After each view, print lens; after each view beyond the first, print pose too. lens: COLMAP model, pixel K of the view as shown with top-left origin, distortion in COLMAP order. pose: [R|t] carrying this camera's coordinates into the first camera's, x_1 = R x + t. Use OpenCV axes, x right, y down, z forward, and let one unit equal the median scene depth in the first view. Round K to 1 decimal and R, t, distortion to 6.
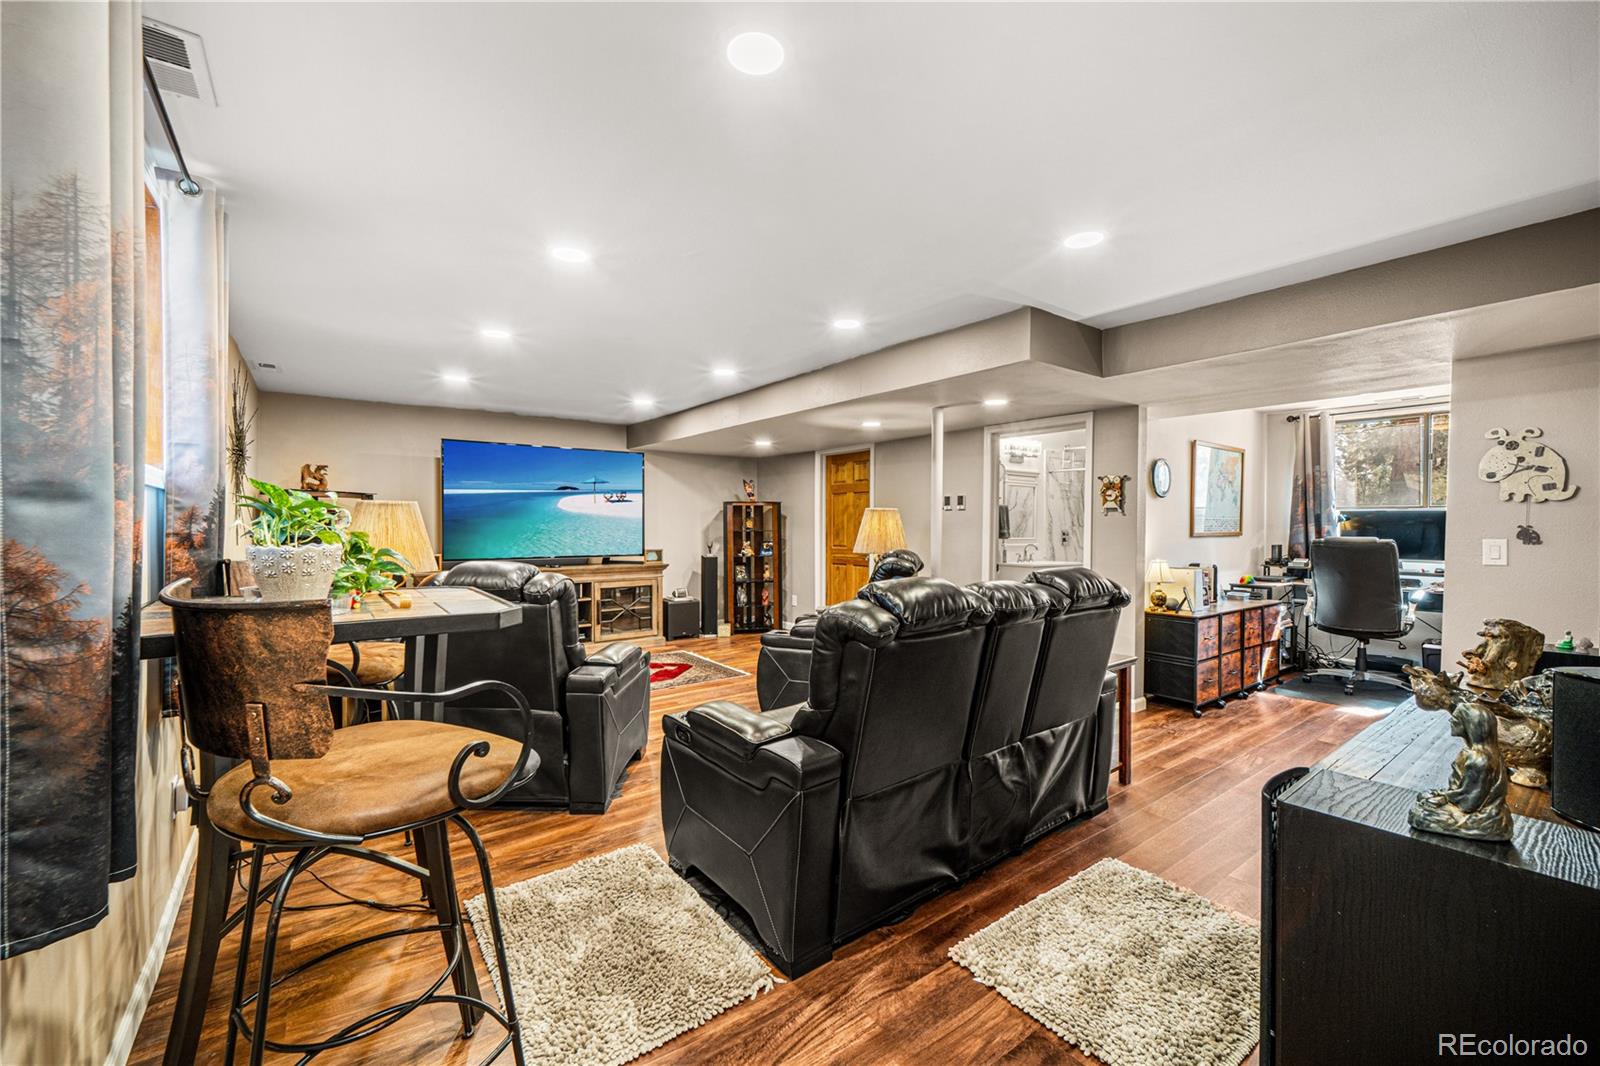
lens RADIAL K [[651.0, 0, 792.4], [0, 651.0, 525.0], [0, 0, 1]] dist [0.002369, -0.001405]
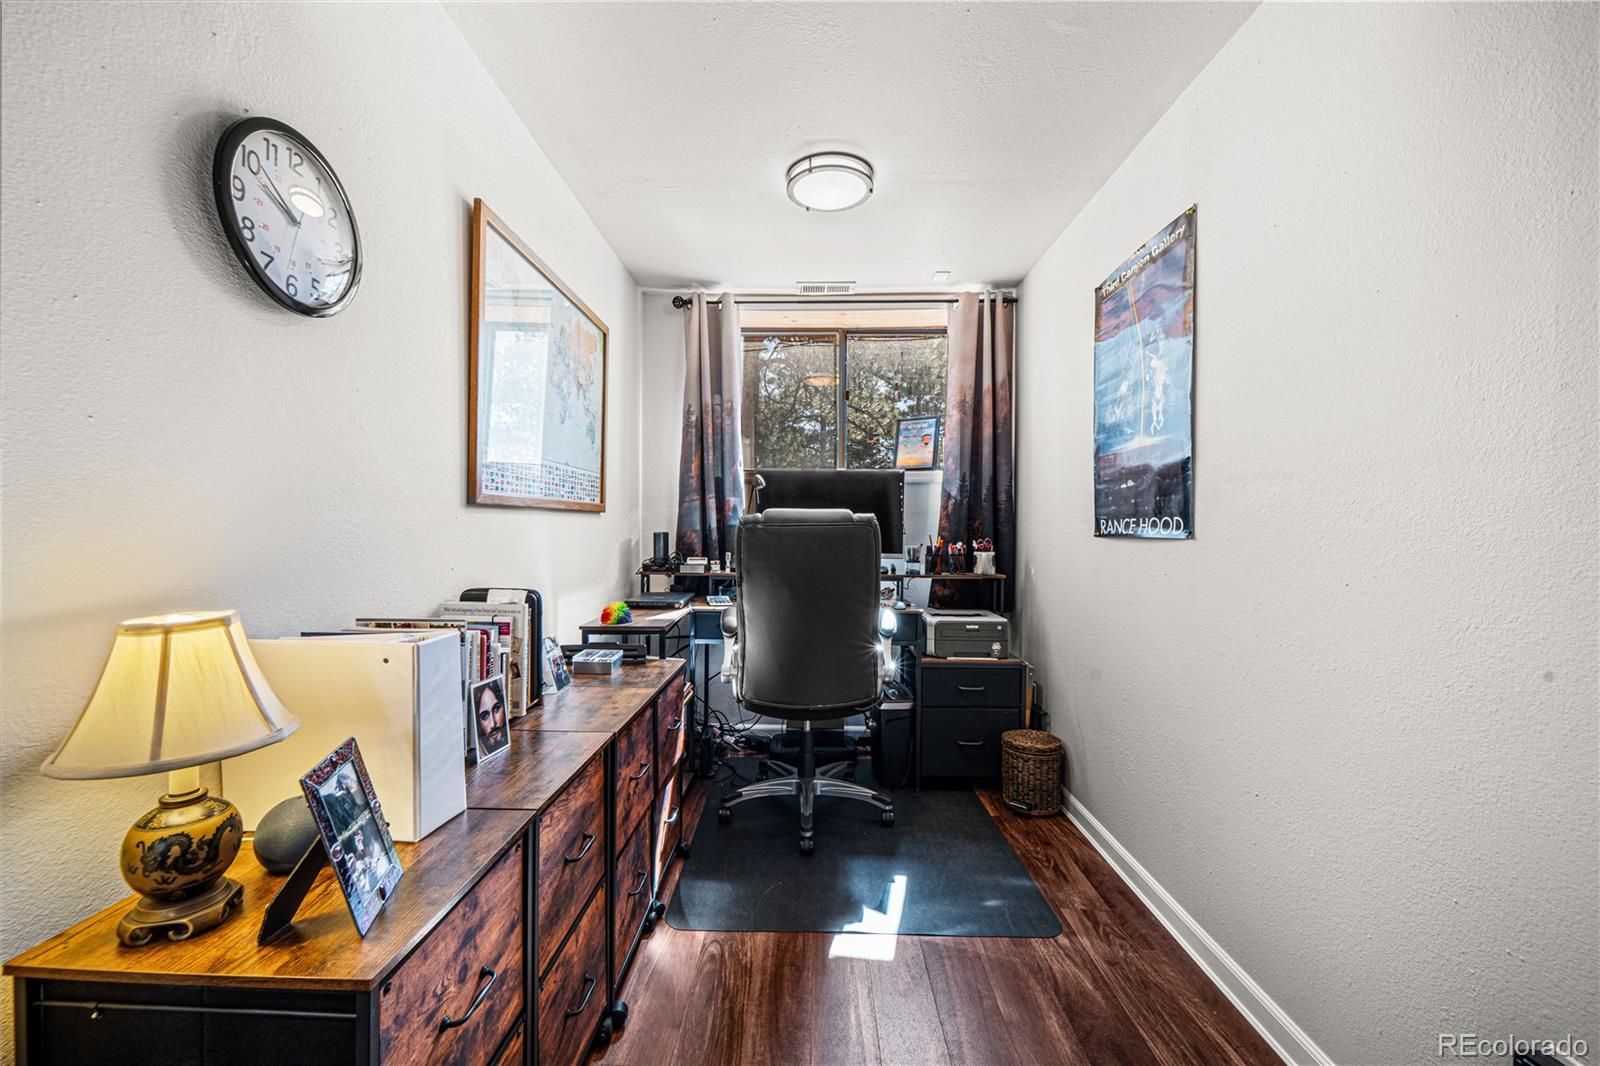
lens RADIAL K [[651.0, 0, 797.5], [0, 651.0, 522.9], [0, 0, 1]] dist [0.002369, -0.001405]
pose [[0.625730, -0.003256, 0.780033, 0.440415], [0.008958, 0.999955, -0.003012, 0.027460], [-0.779988, 0.008873, 0.625731, 0.640454]]
